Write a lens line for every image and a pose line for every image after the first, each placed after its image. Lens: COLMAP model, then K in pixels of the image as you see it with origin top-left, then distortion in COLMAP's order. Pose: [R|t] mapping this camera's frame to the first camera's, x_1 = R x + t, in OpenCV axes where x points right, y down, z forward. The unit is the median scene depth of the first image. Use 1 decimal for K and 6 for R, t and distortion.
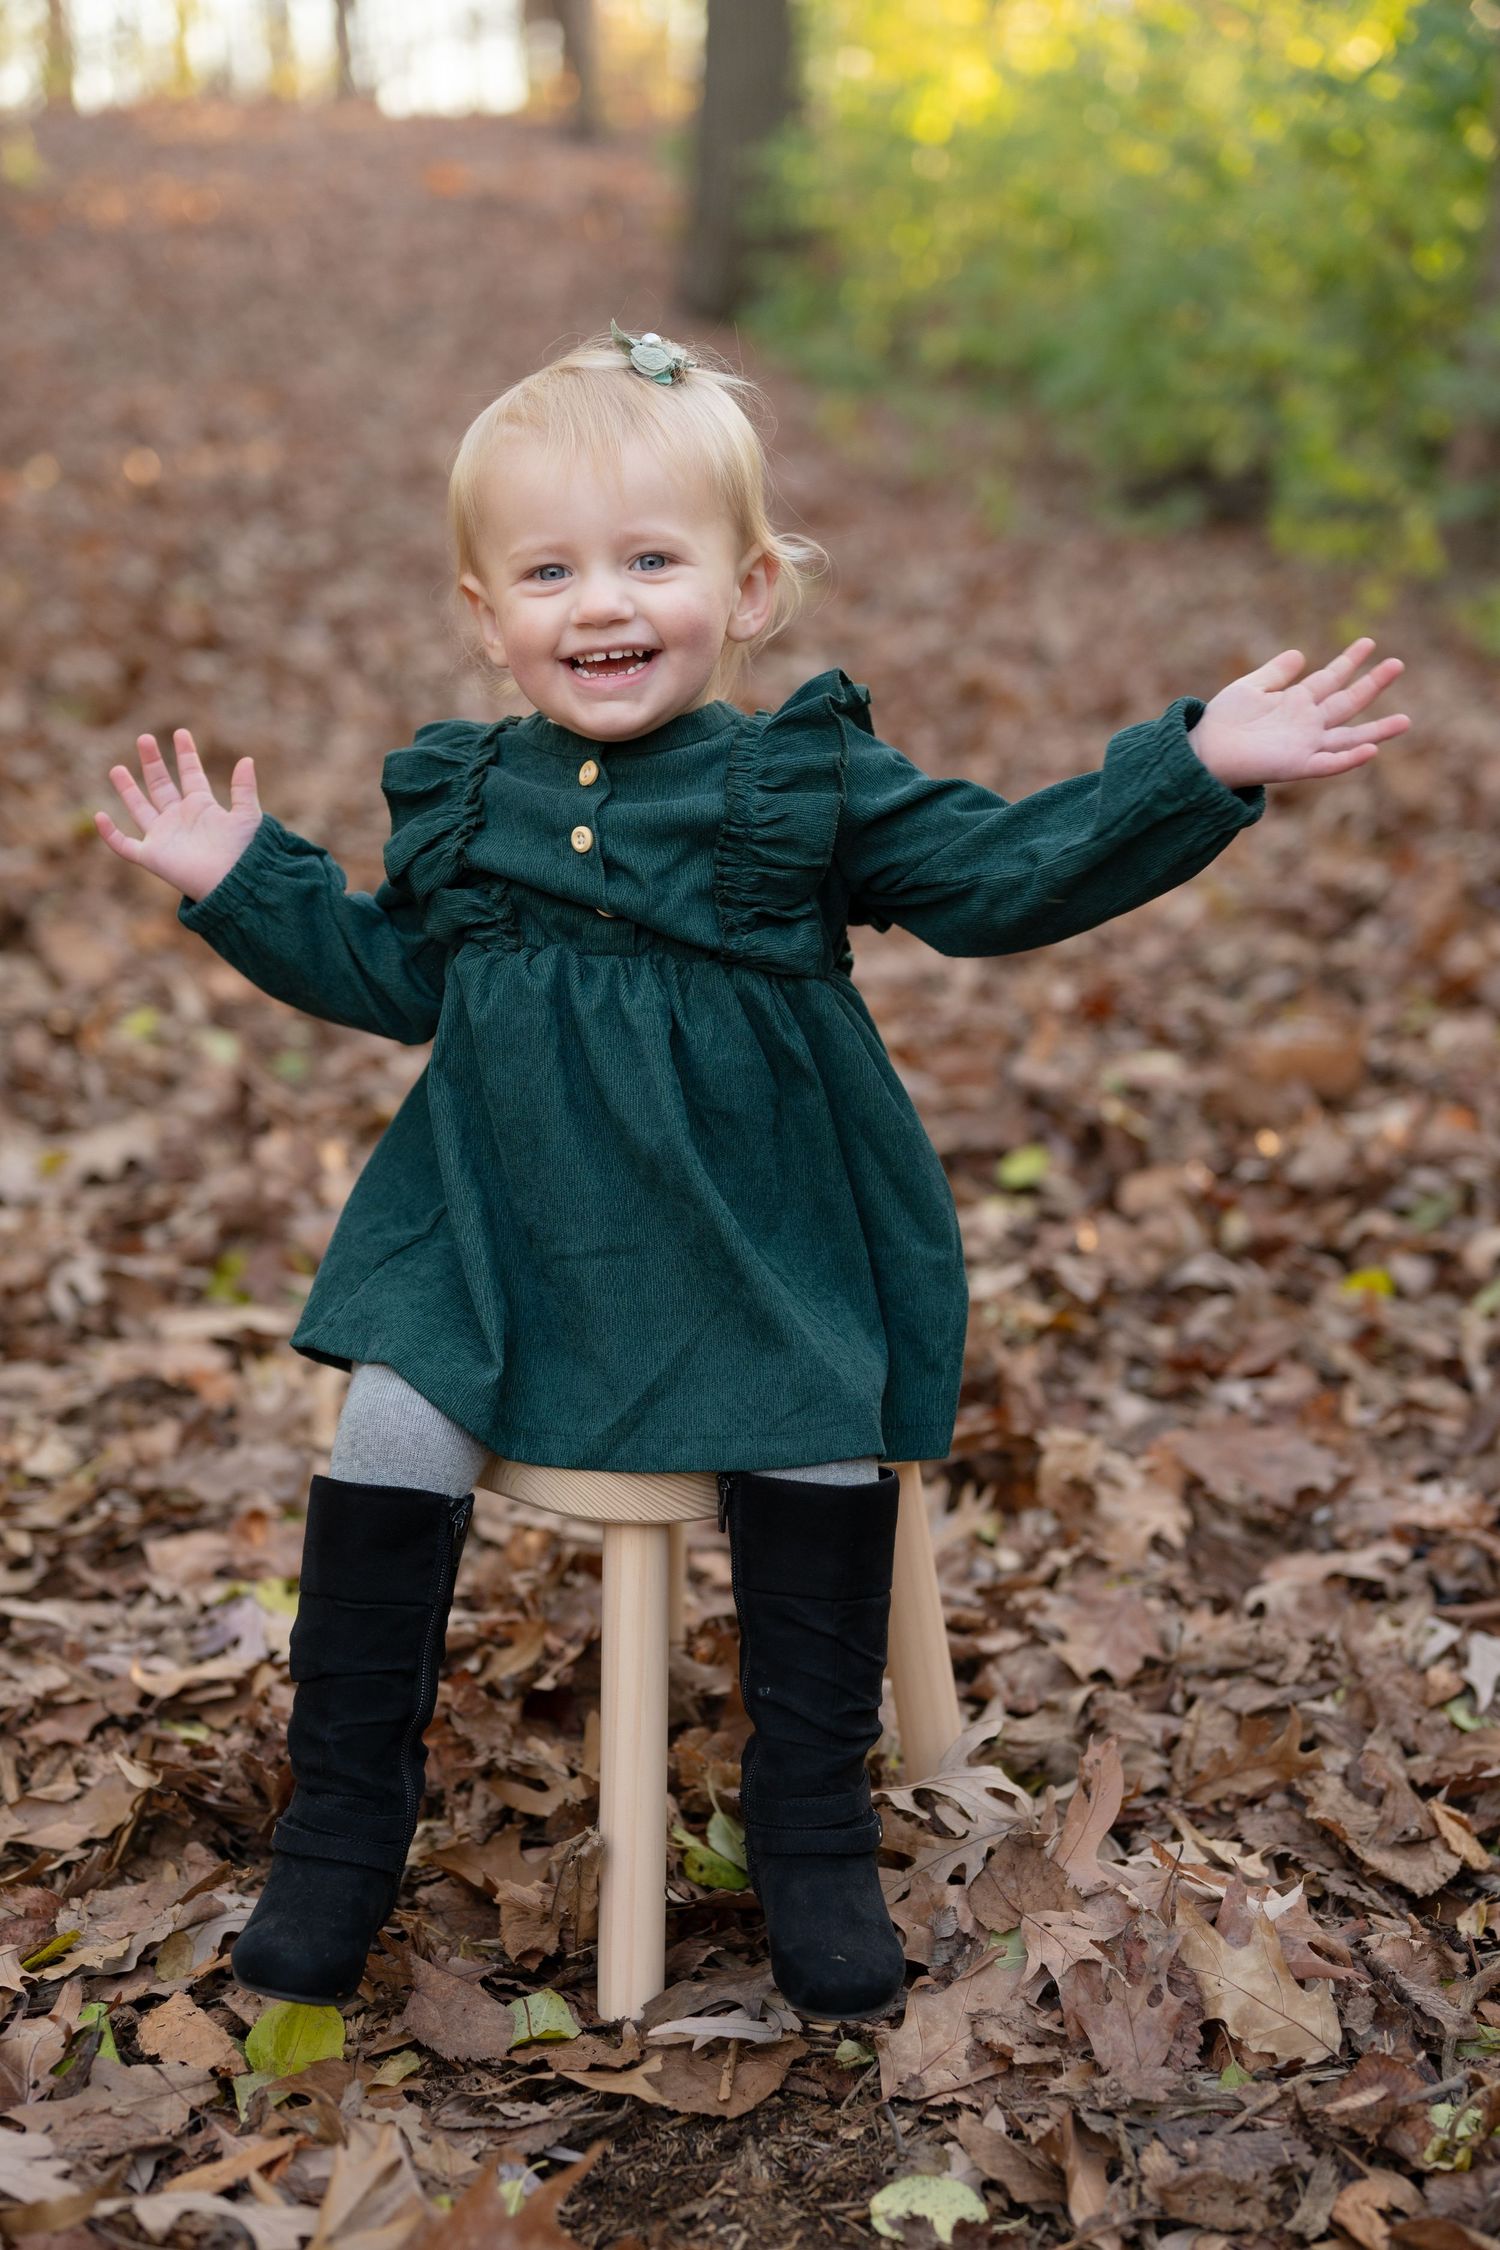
lens RADIAL K [[3694.3, 0, 616.0], [0, 3694.3, 1267.4], [0, 0, 1]] dist [-0.032174, 0.043160]
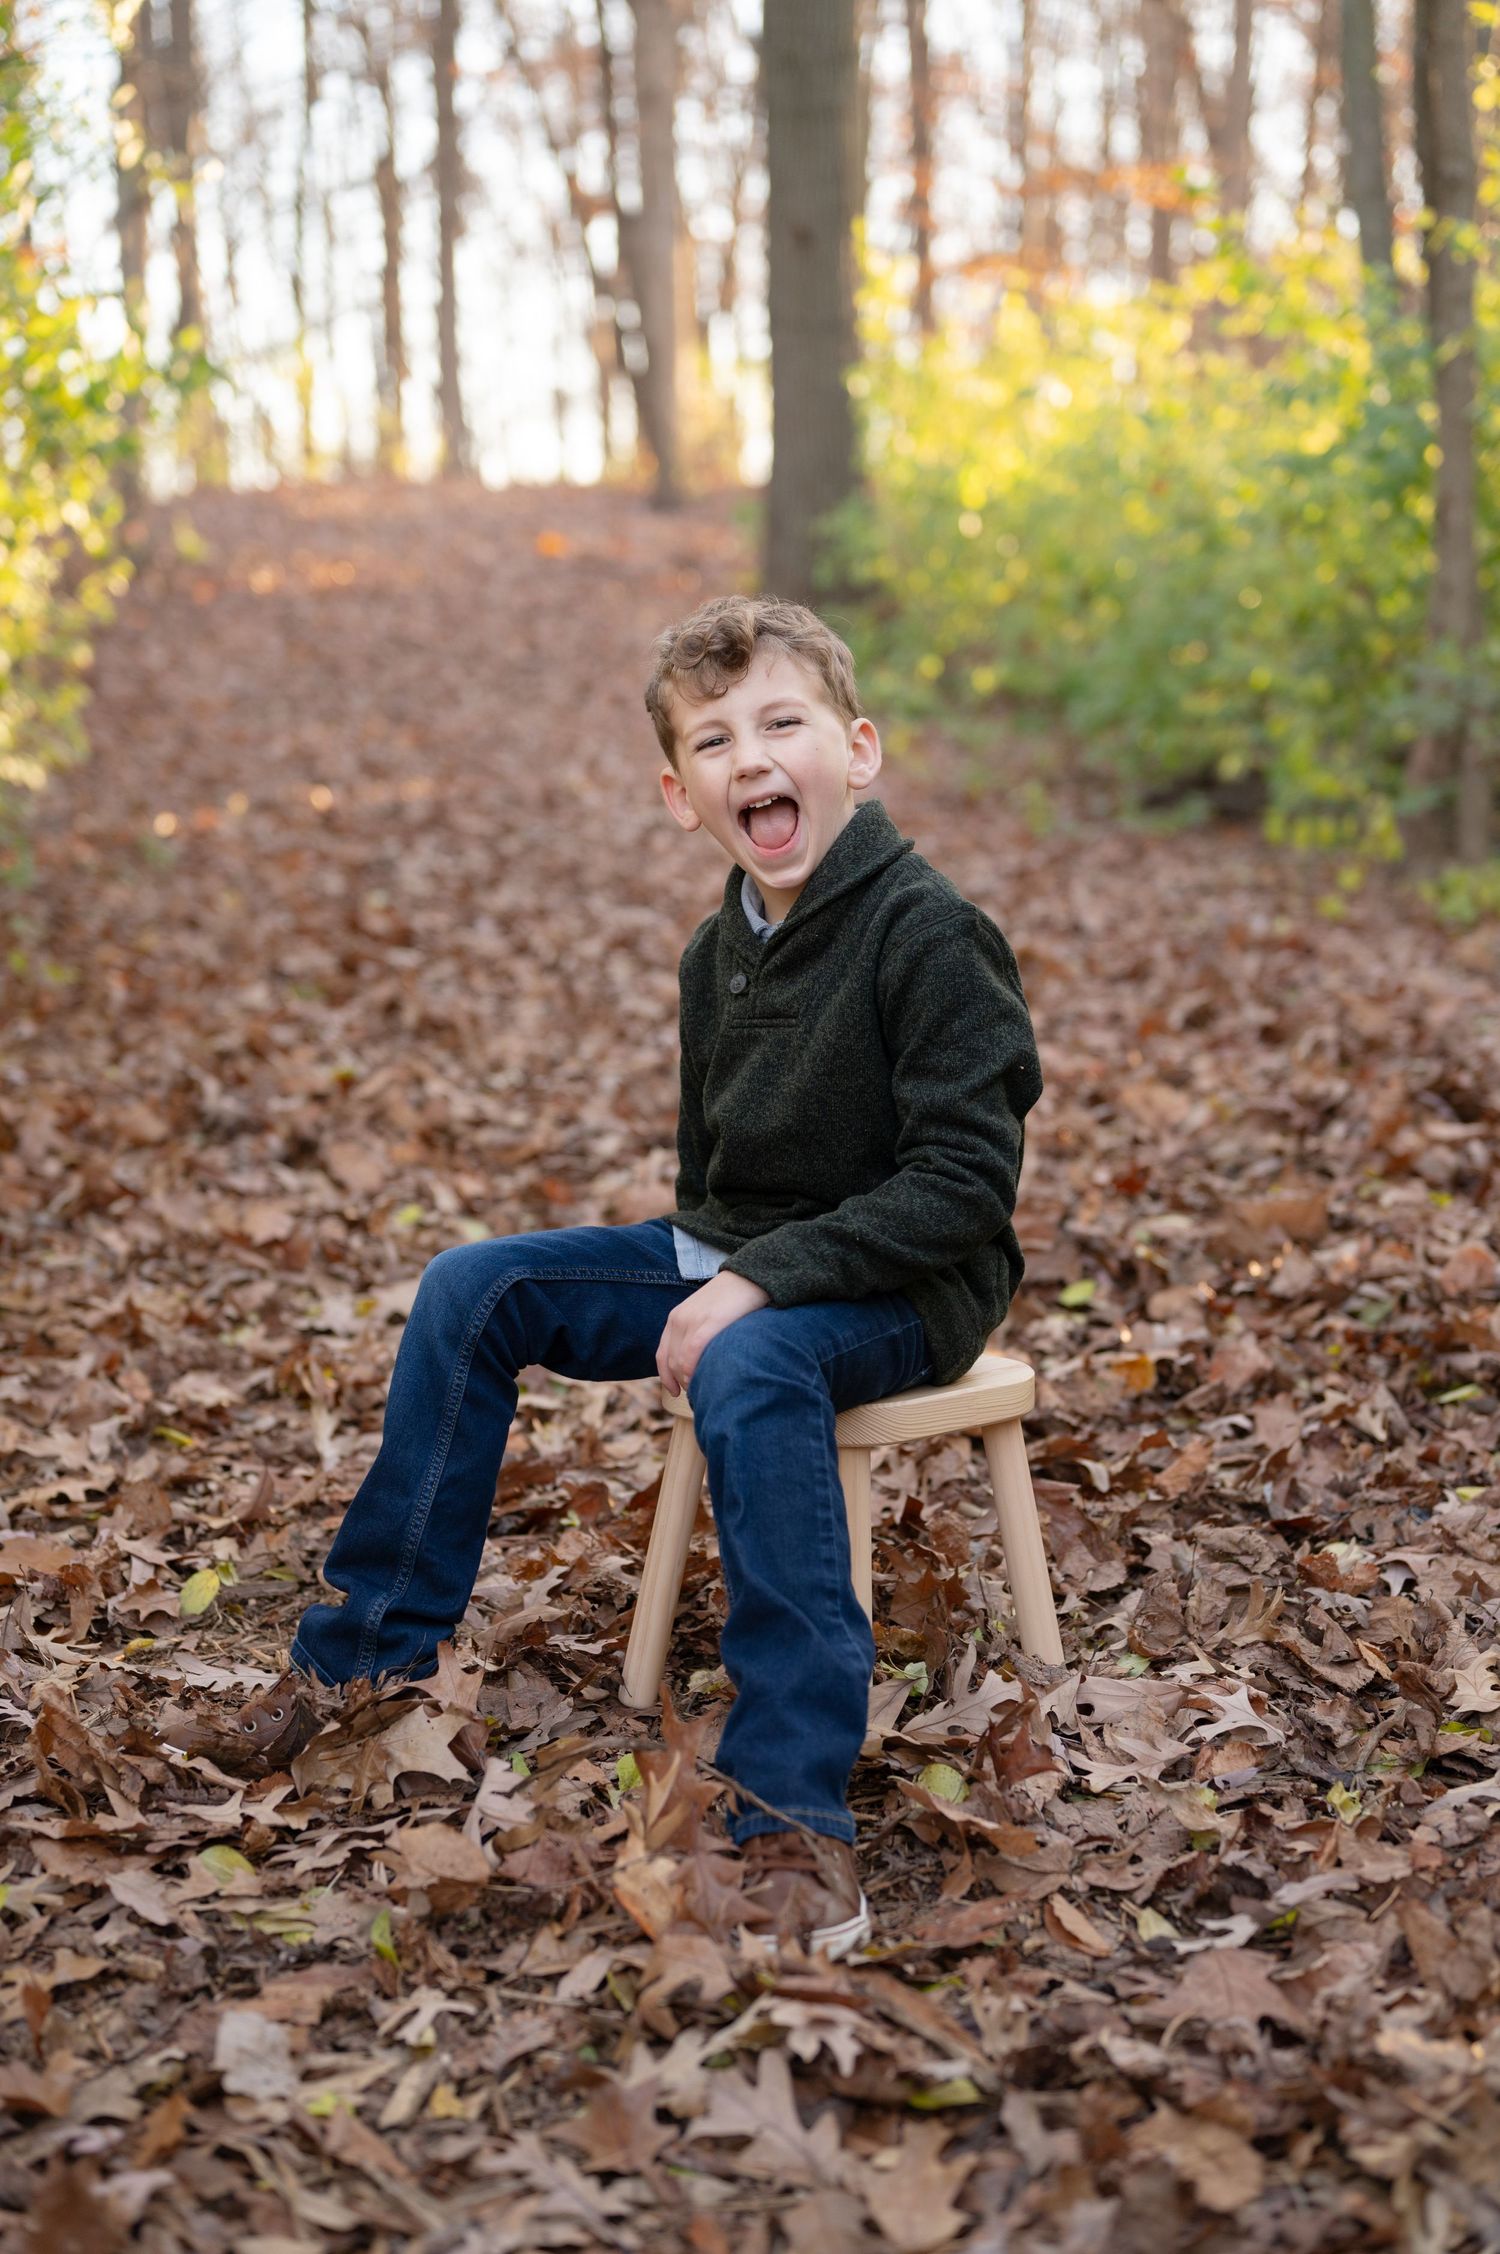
lens RADIAL K [[3466.4, 0, 750.0], [0, 3466.4, 1127.0], [0, 0, 1]] dist [-0.003599, 0.000052]
pose [[0.999522, -0.025941, 0.016807, -0.032035], [0.027691, 0.993096, -0.113991, 0.057250], [-0.013733, 0.114402, 0.993340, -0.289953]]
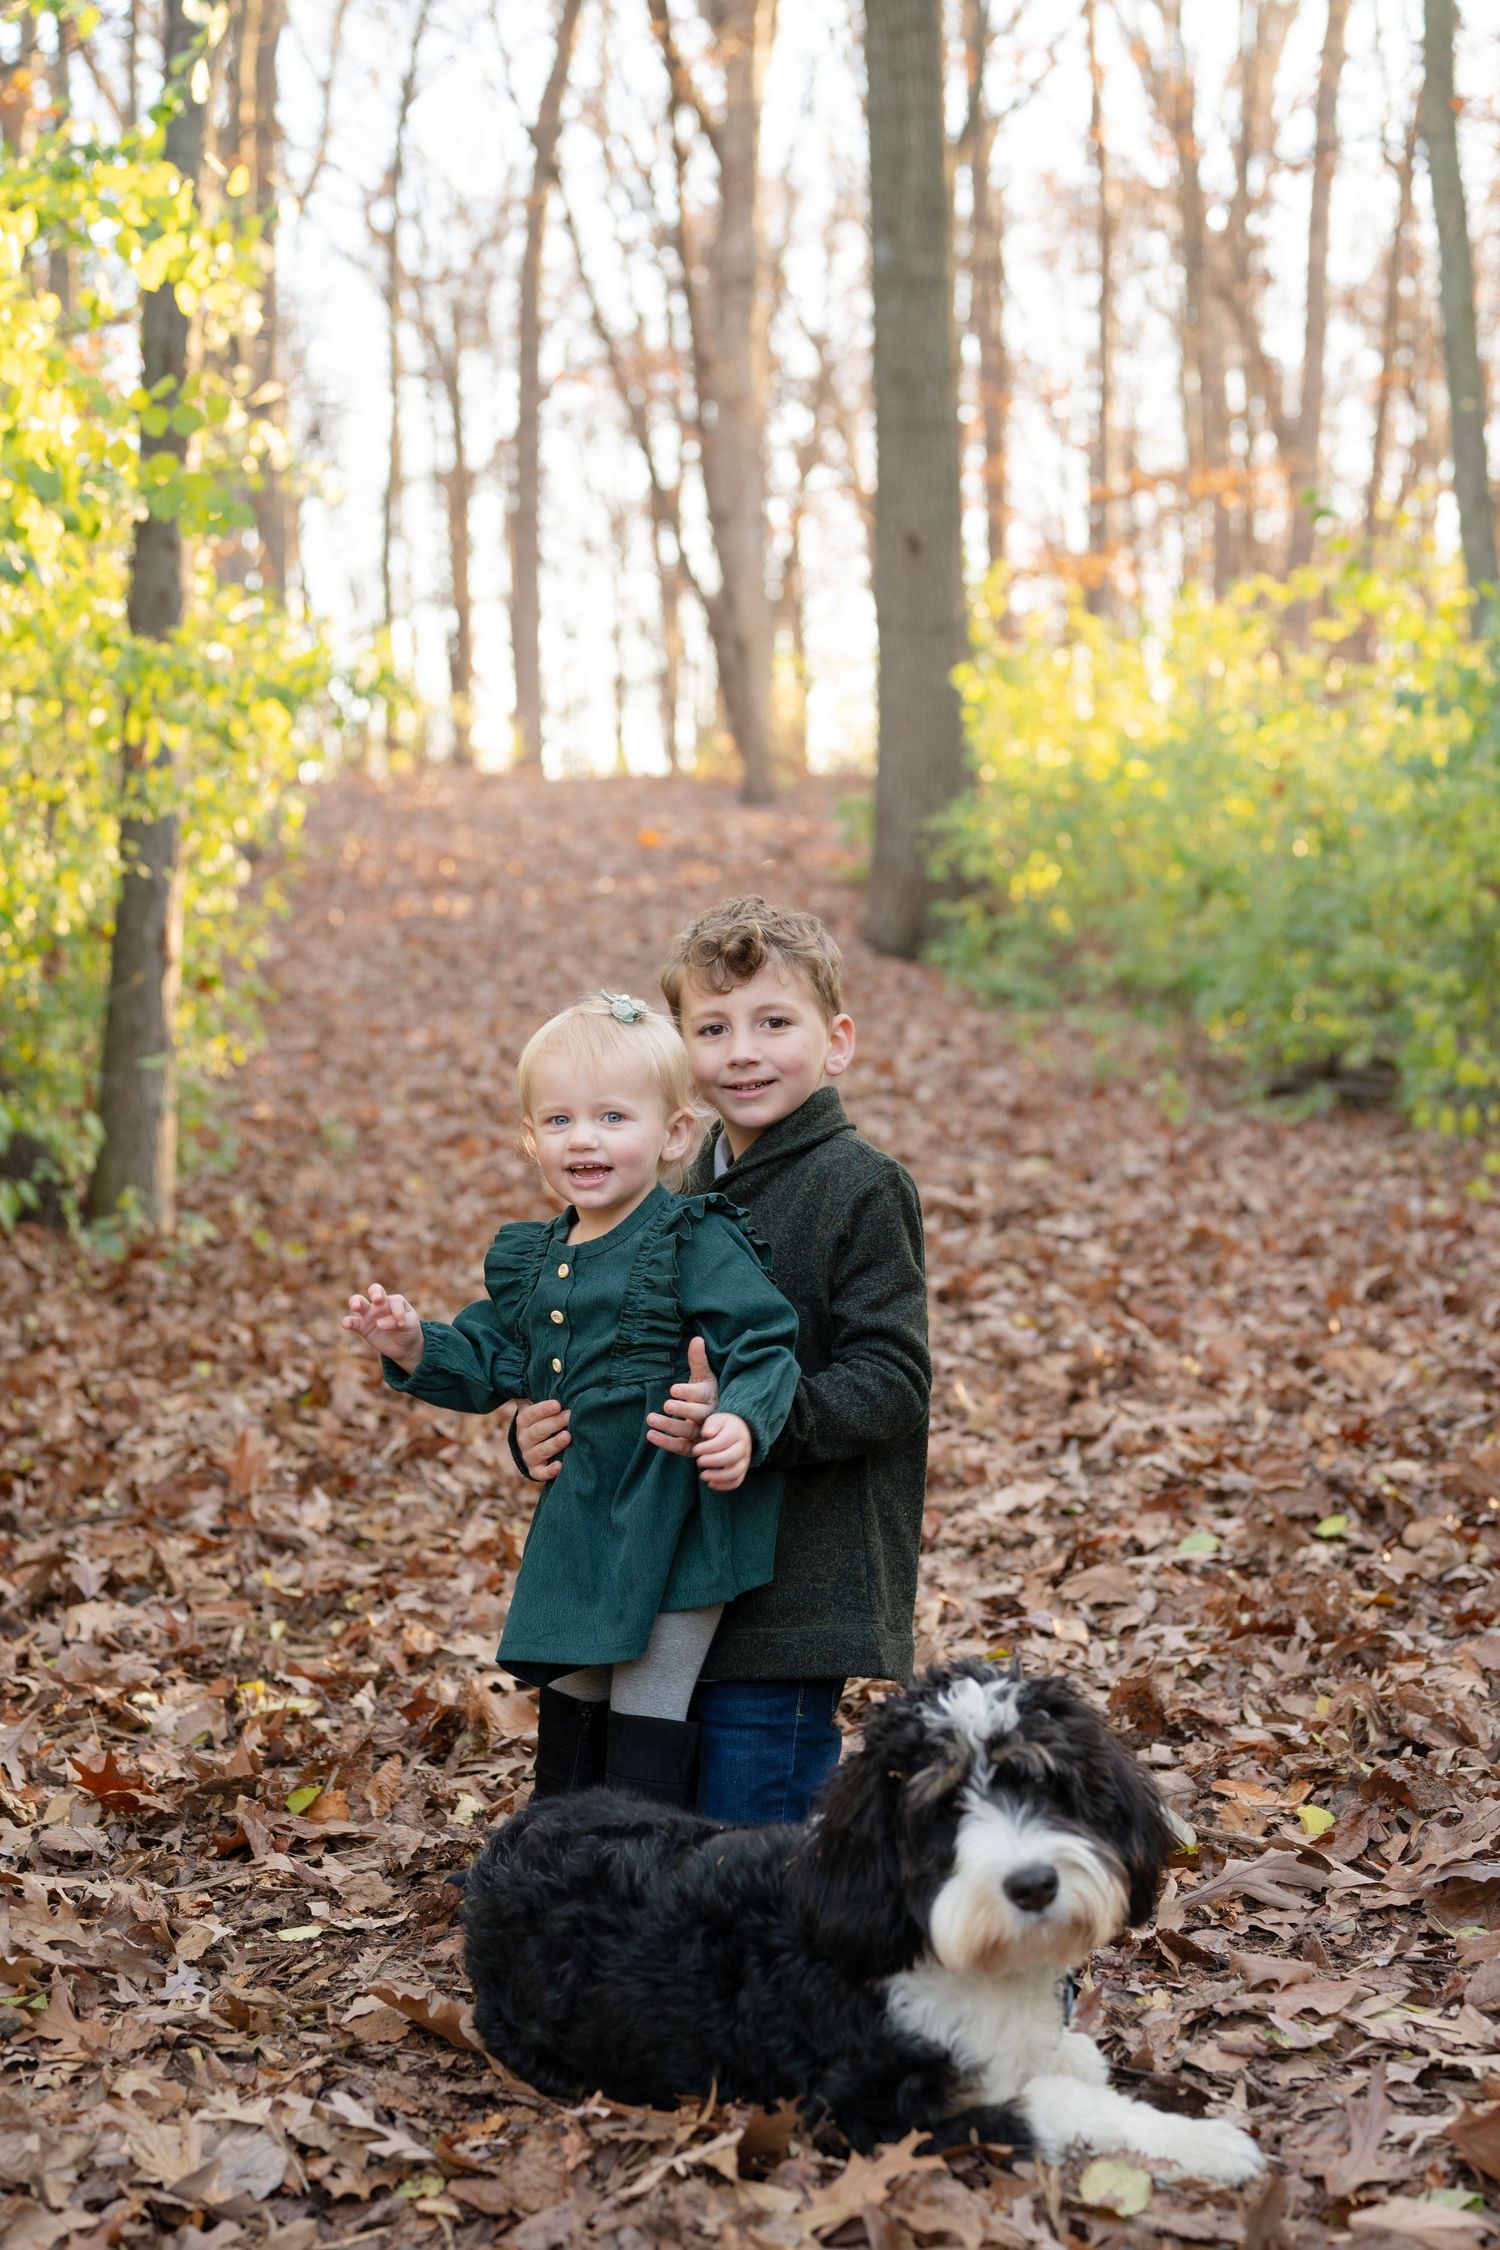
lens RADIAL K [[3616.2, 0, 760.7], [0, 3616.2, 1214.0], [0, 0, 1]] dist [-0.011888, -0.137208]
pose [[0.999576, -0.024717, 0.015397, -0.151174], [0.027019, 0.984415, -0.173775, 0.103280], [-0.010862, 0.174117, 0.984665, -0.505069]]
